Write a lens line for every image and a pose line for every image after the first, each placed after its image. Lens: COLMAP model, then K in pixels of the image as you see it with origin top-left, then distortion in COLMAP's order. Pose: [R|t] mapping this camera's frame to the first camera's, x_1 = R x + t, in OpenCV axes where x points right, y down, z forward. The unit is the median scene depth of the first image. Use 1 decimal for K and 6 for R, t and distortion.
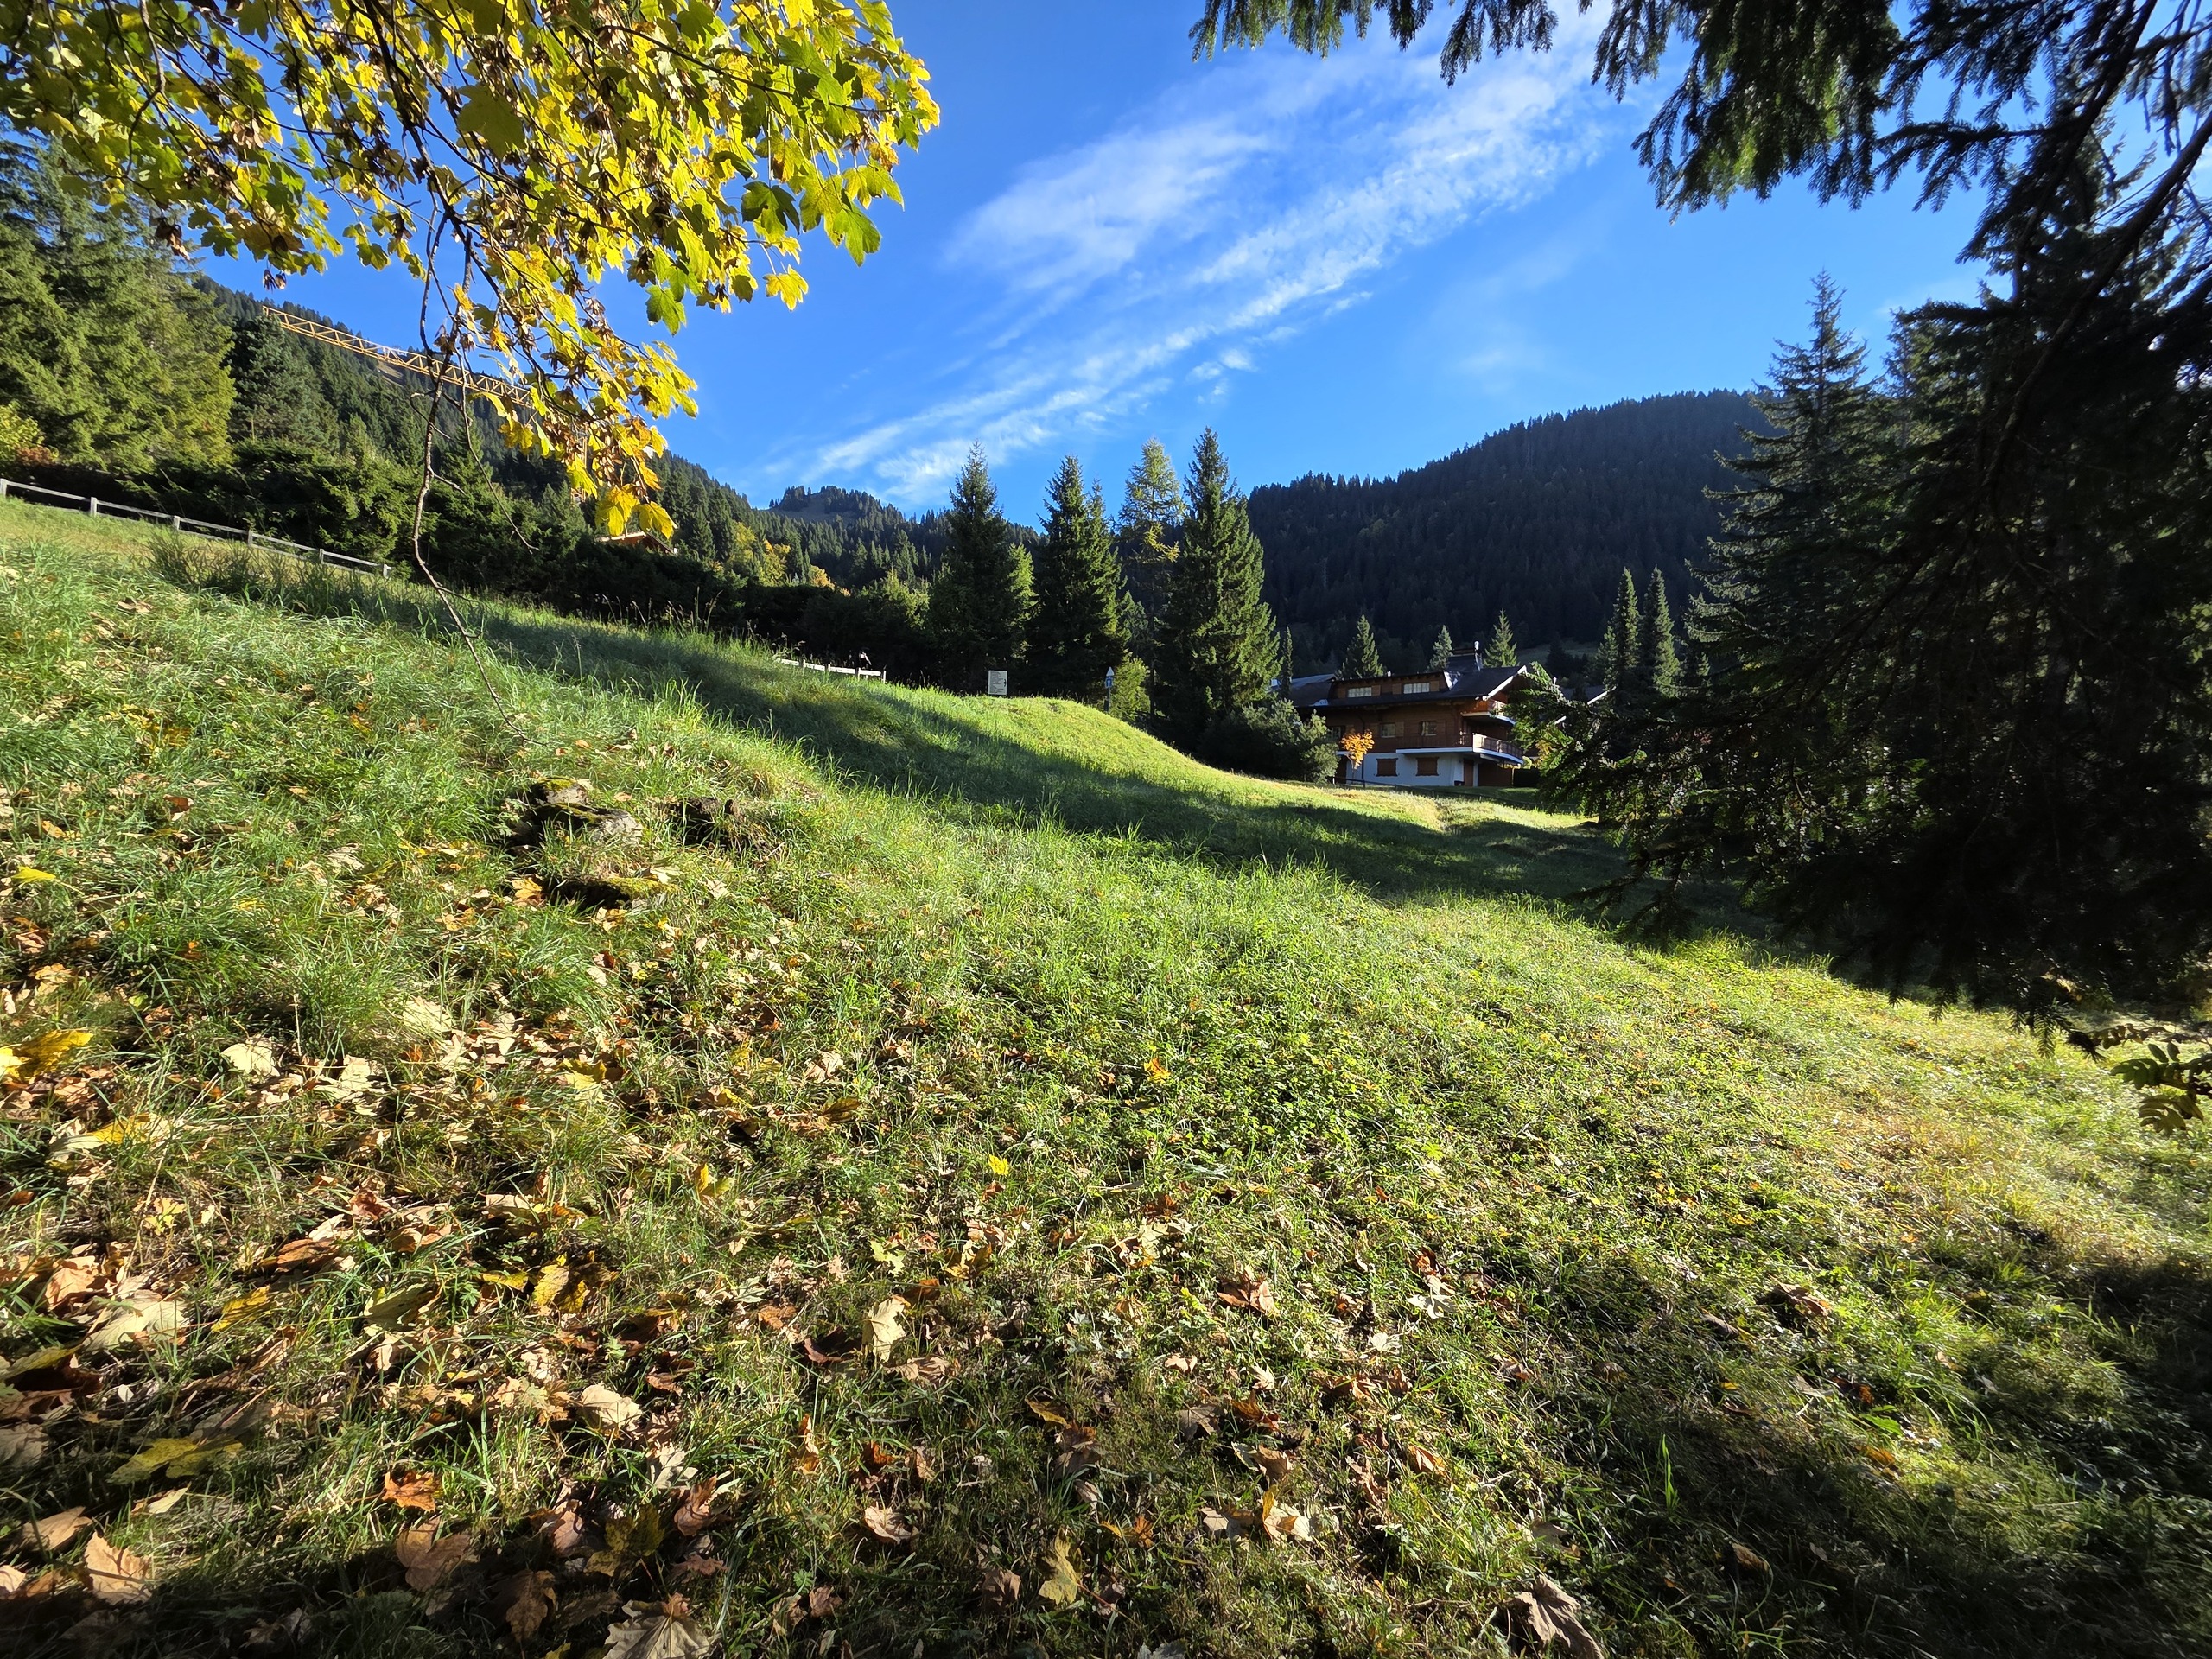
lens RADIAL K [[897.8, 0, 1102.6], [0, 897.8, 826.9], [0, 0, 1]] dist [0.004284, -0.002022]
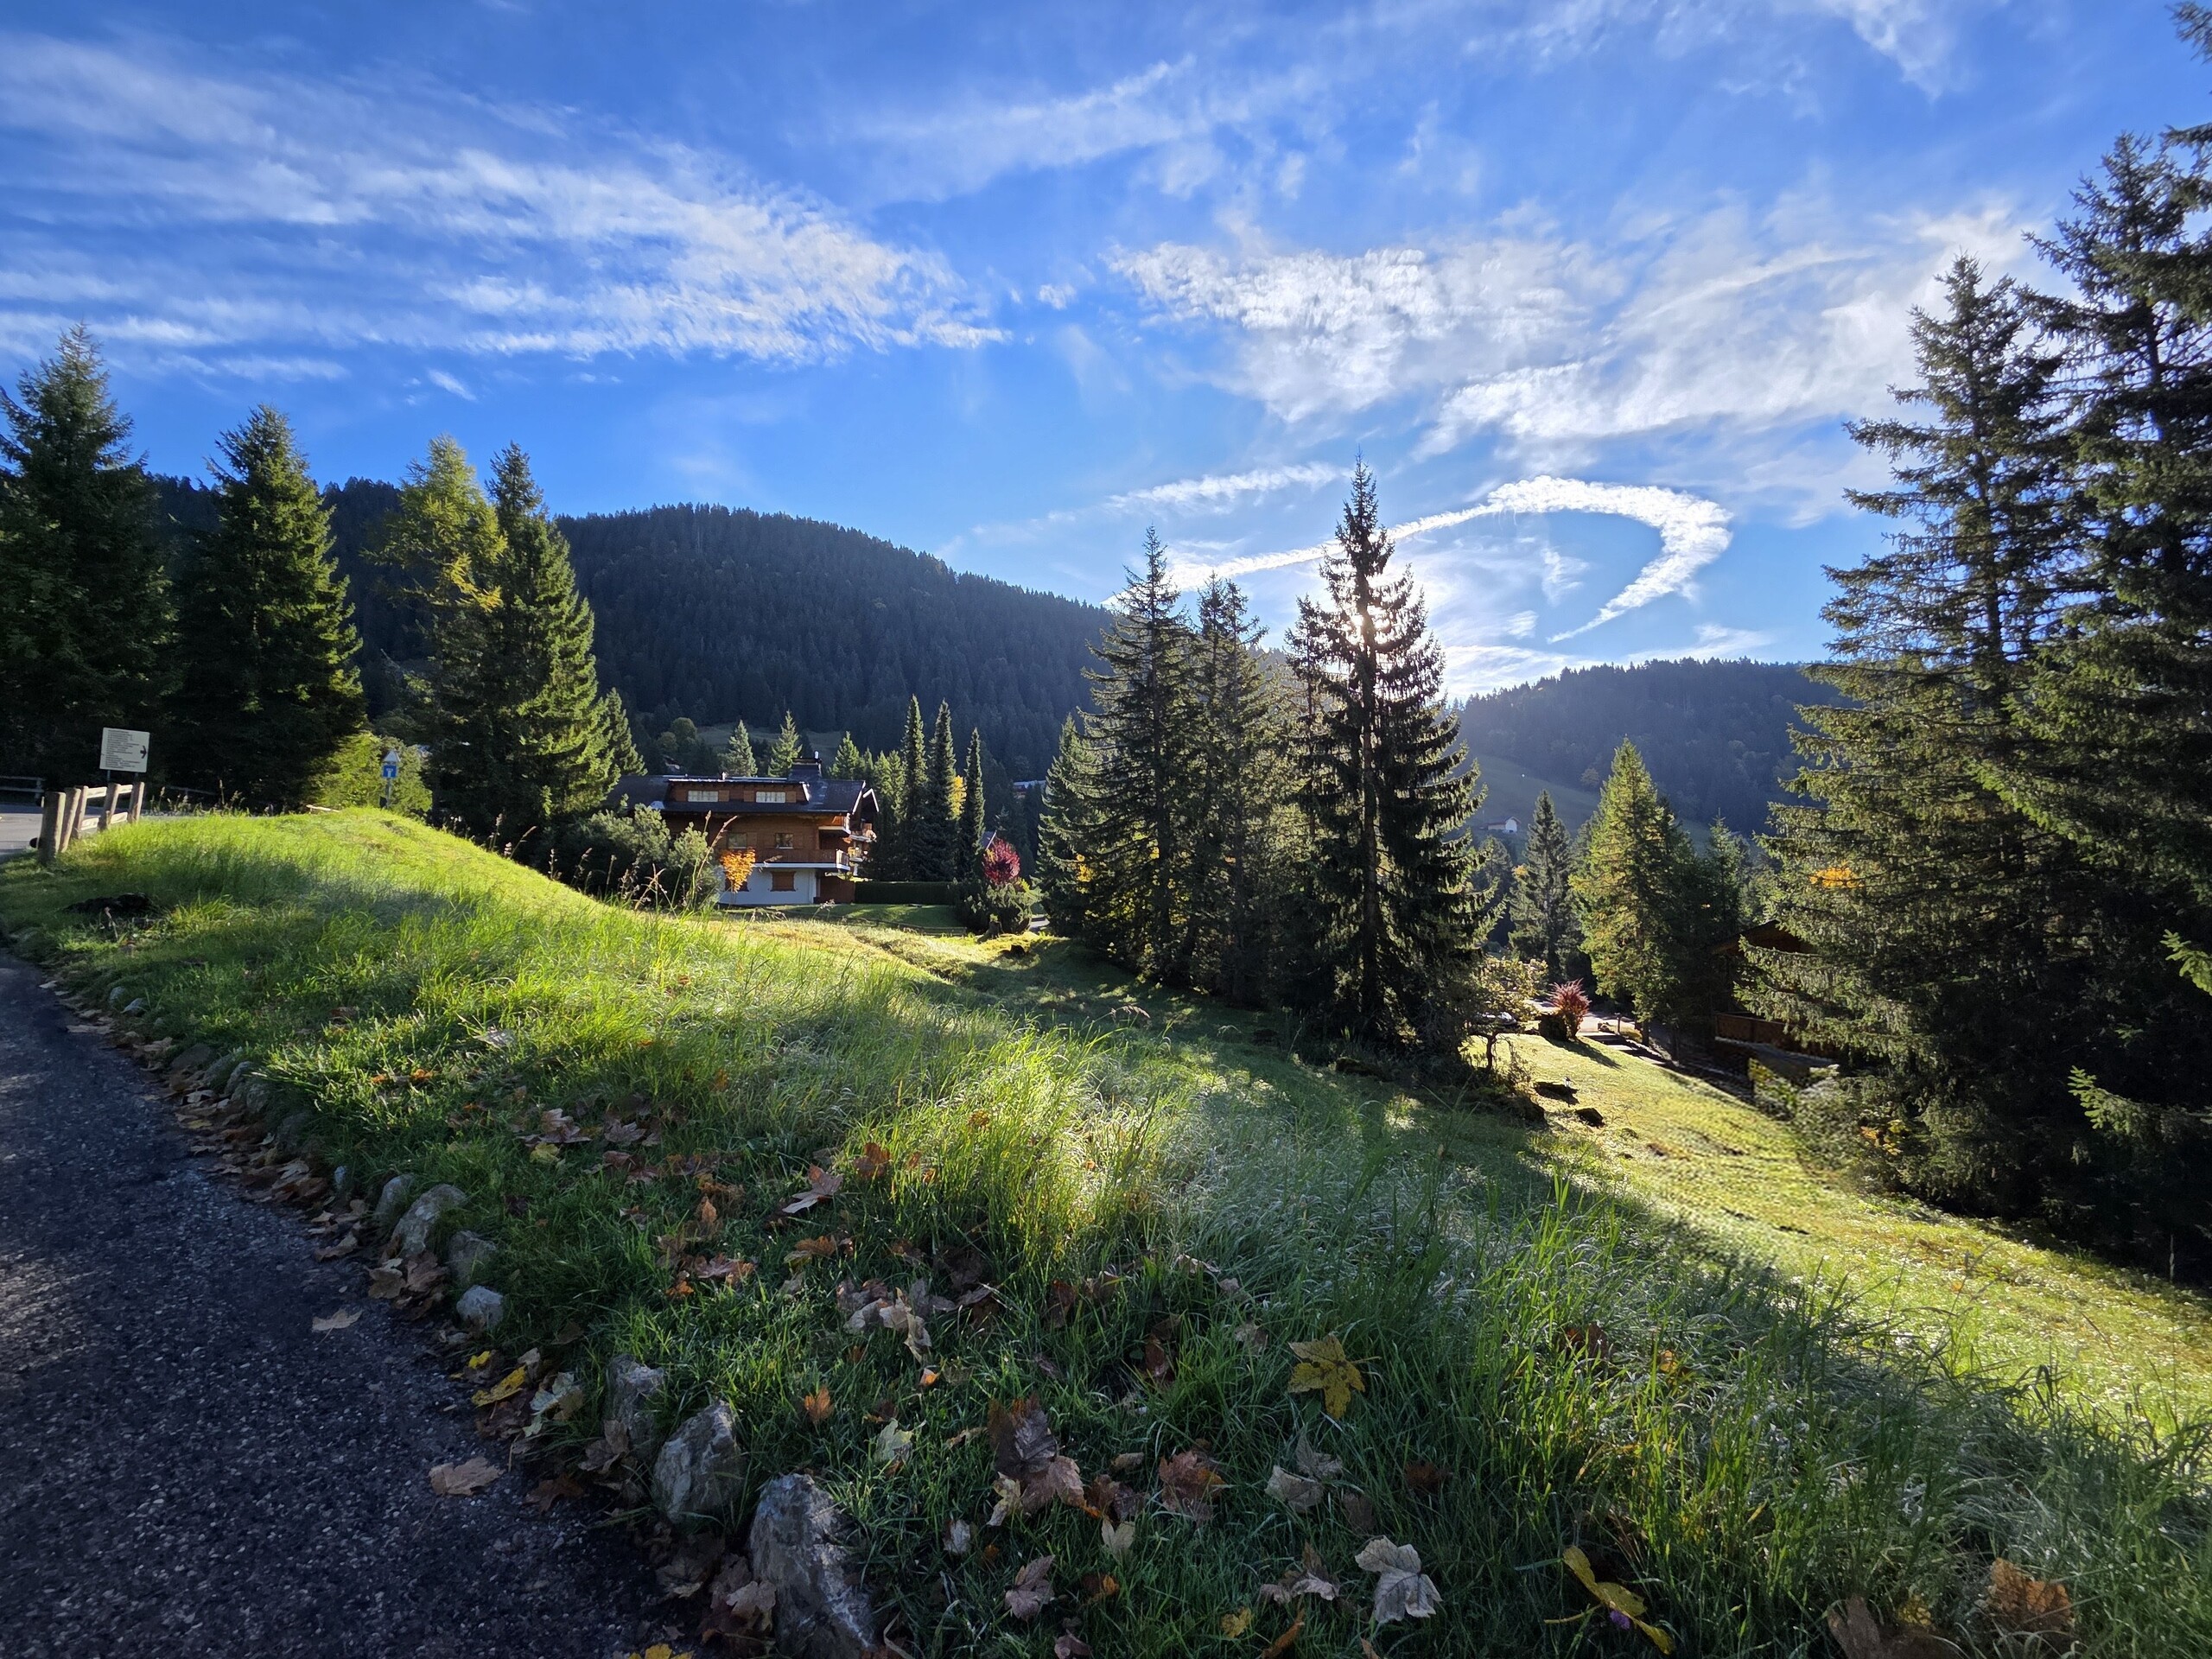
lens RADIAL K [[897.8, 0, 1102.6], [0, 897.8, 826.9], [0, 0, 1]] dist [0.004284, -0.002022]
pose [[0.636720, 0.033053, 0.770386, -0.165963], [0.026656, 0.997540, -0.064830, -0.060117], [-0.770634, 0.061814, 0.634273, 0.161224]]
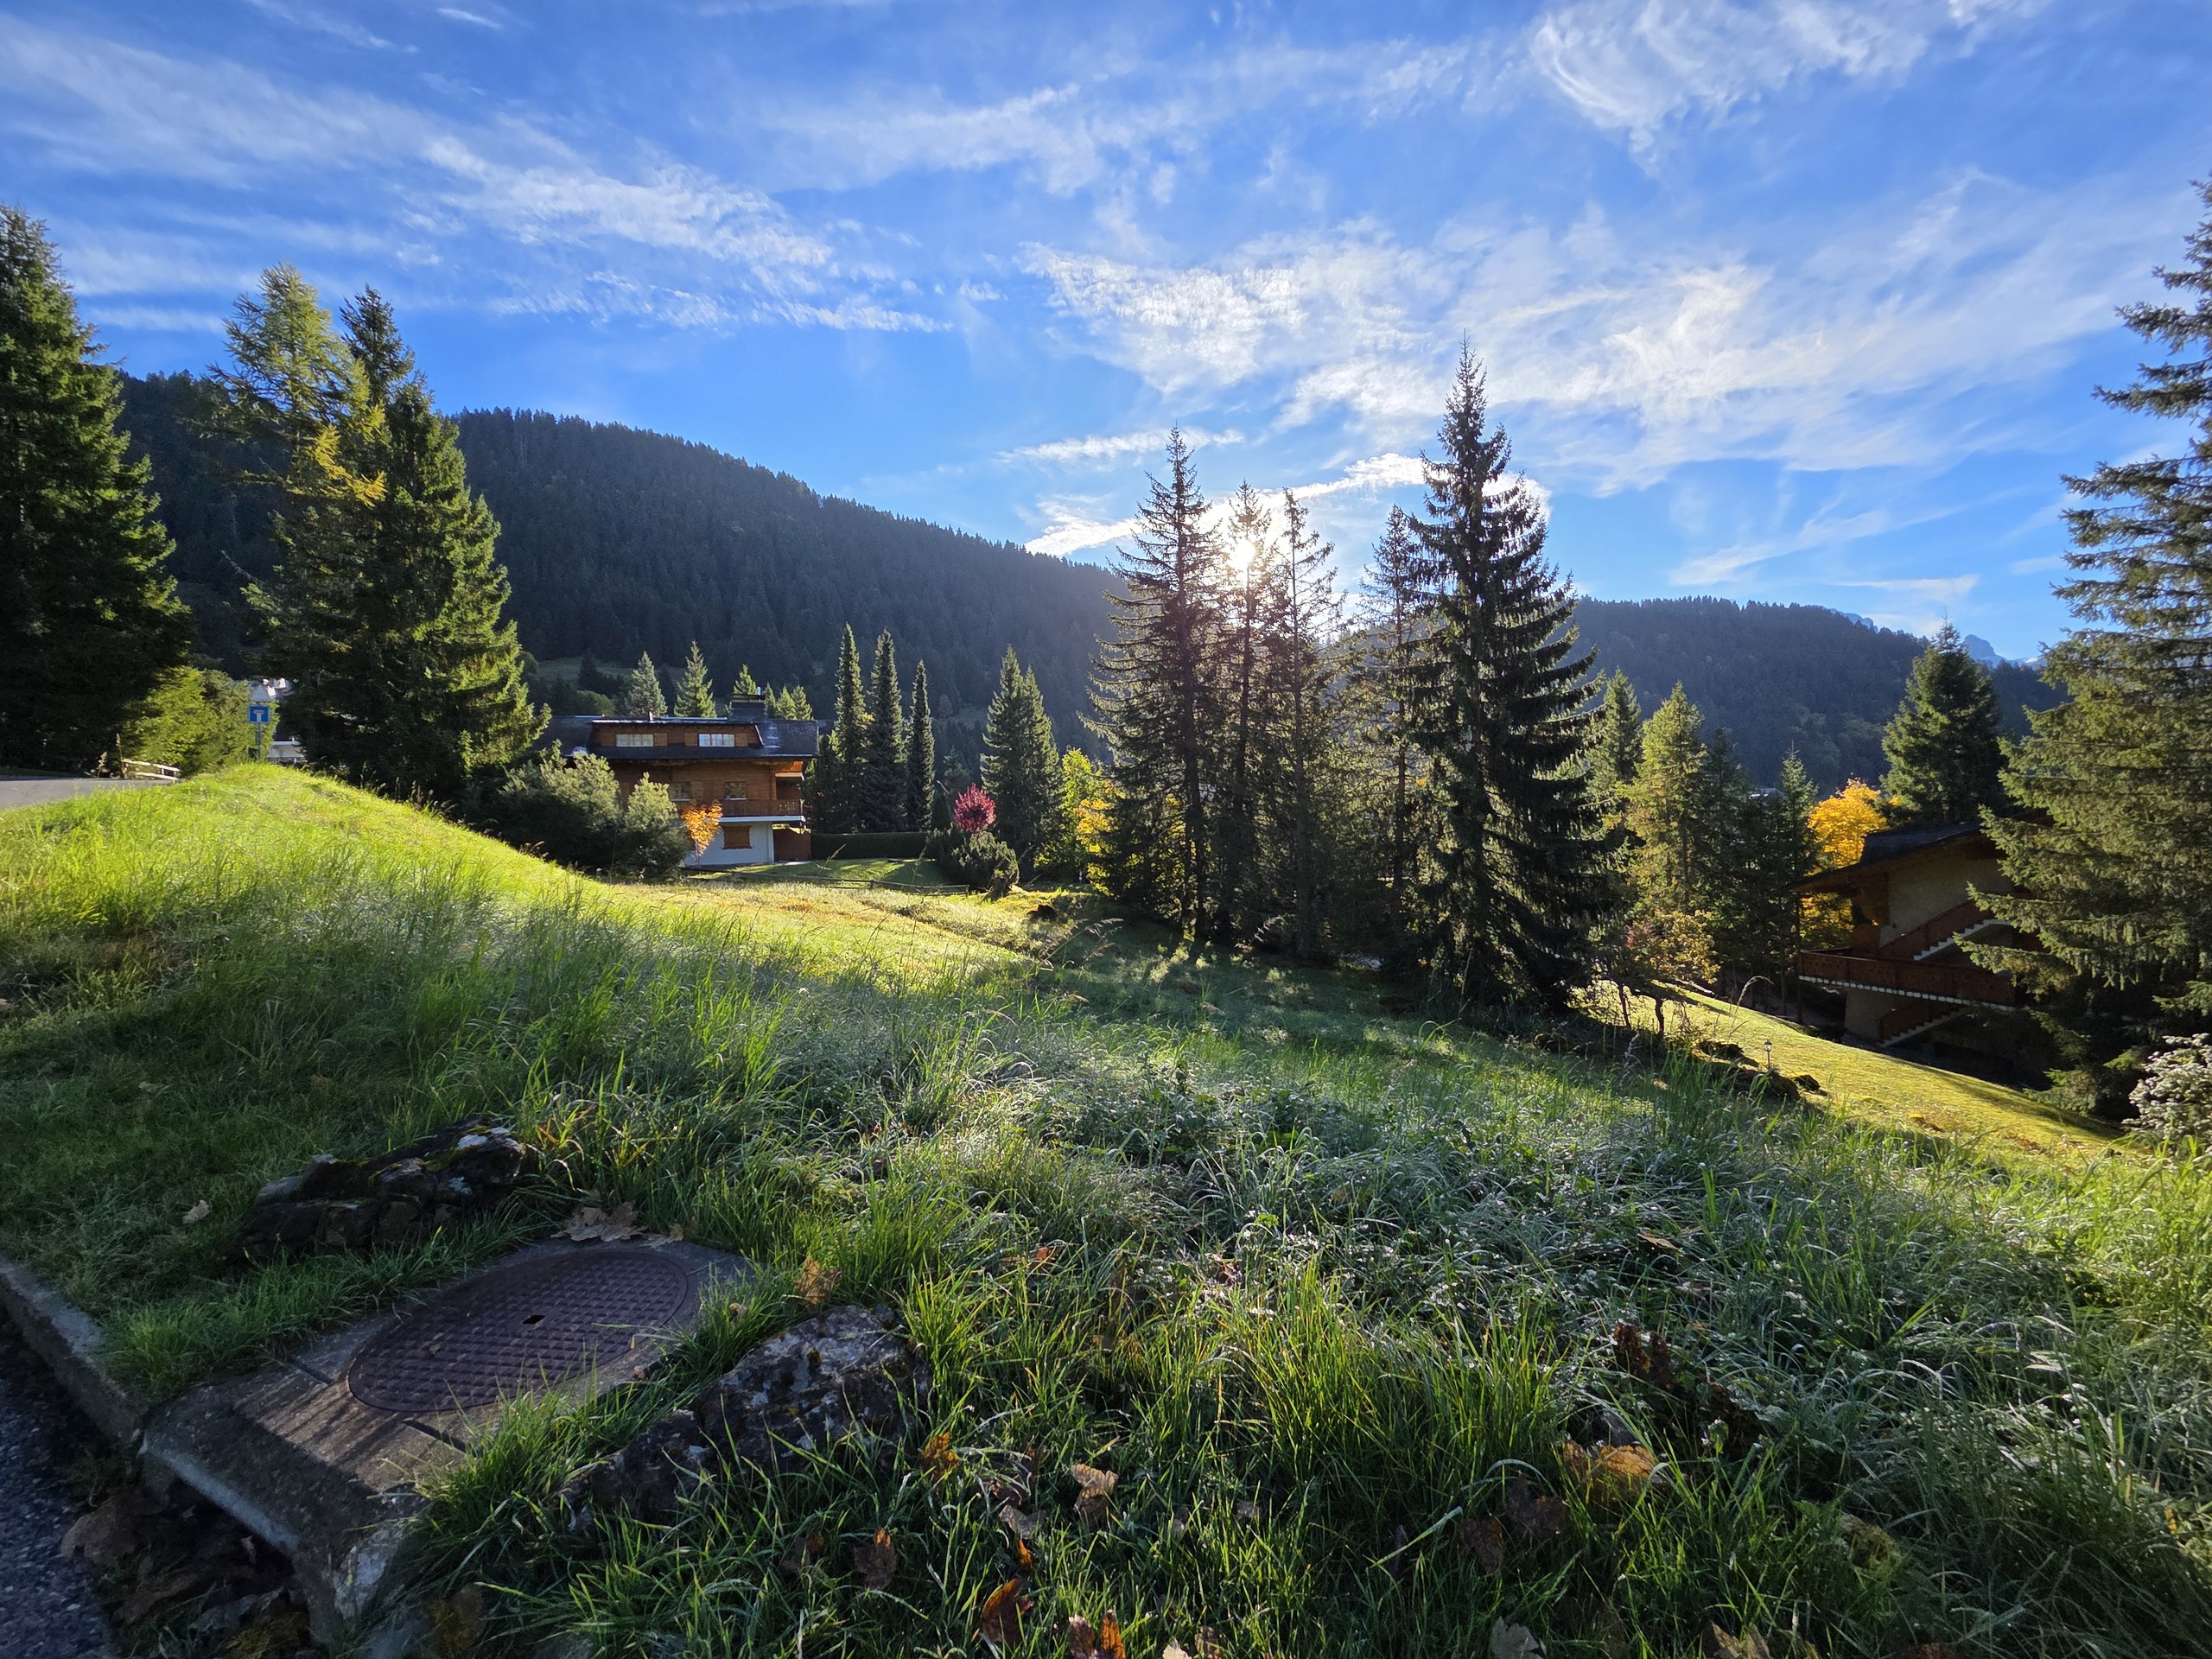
lens RADIAL K [[897.8, 0, 1102.6], [0, 897.8, 826.9], [0, 0, 1]] dist [0.004284, -0.002022]
pose [[0.523525, -0.036370, 0.851234, -0.173807], [0.050920, 0.998638, 0.011351, -0.076771], [-0.850488, 0.037402, 0.524664, 0.322160]]
